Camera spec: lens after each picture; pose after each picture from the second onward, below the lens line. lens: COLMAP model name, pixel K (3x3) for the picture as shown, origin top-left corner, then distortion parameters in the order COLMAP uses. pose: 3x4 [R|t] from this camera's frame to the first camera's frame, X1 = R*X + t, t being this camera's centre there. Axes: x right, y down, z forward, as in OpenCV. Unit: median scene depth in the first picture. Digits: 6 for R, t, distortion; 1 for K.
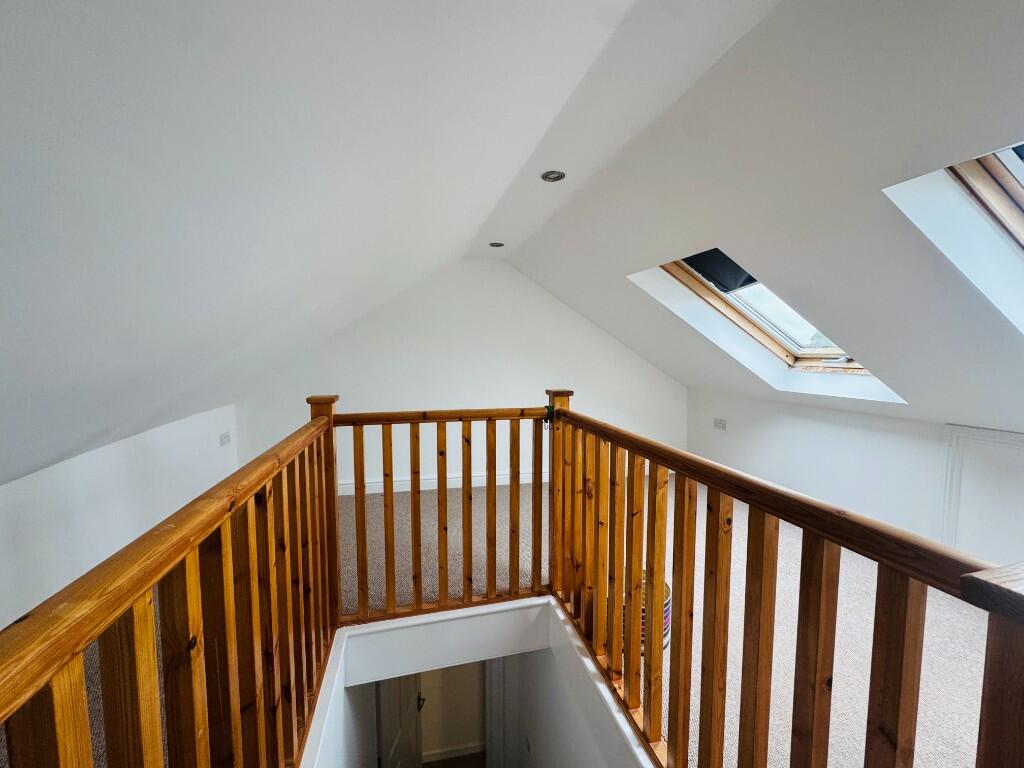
lens RADIAL K [[409.5, 0, 510.5], [0, 409.5, 384.3], [0, 0, 1]] dist [0.000208, -0.000458]
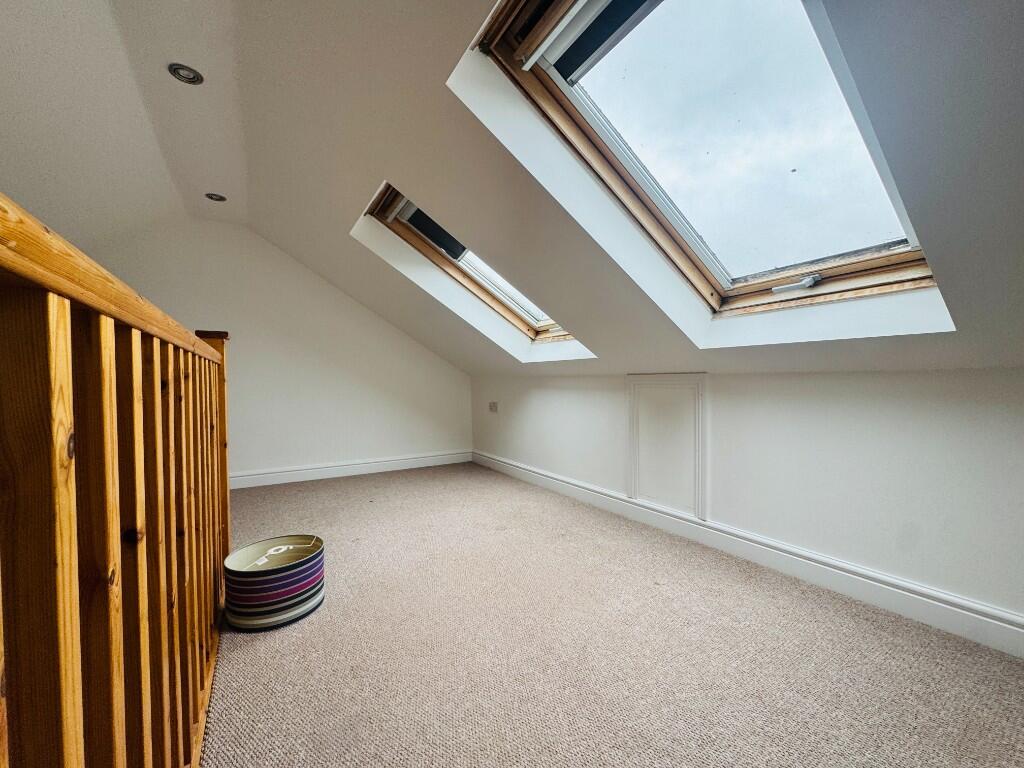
lens RADIAL K [[409.5, 0, 513.2], [0, 409.5, 383.1], [0, 0, 1]] dist [0.000208, -0.000458]
pose [[0.950720, -0.013312, 0.309764, 0.327464], [0.035599, 0.997157, -0.066409, 0.143808], [-0.308000, 0.074164, 0.948491, 0.025844]]
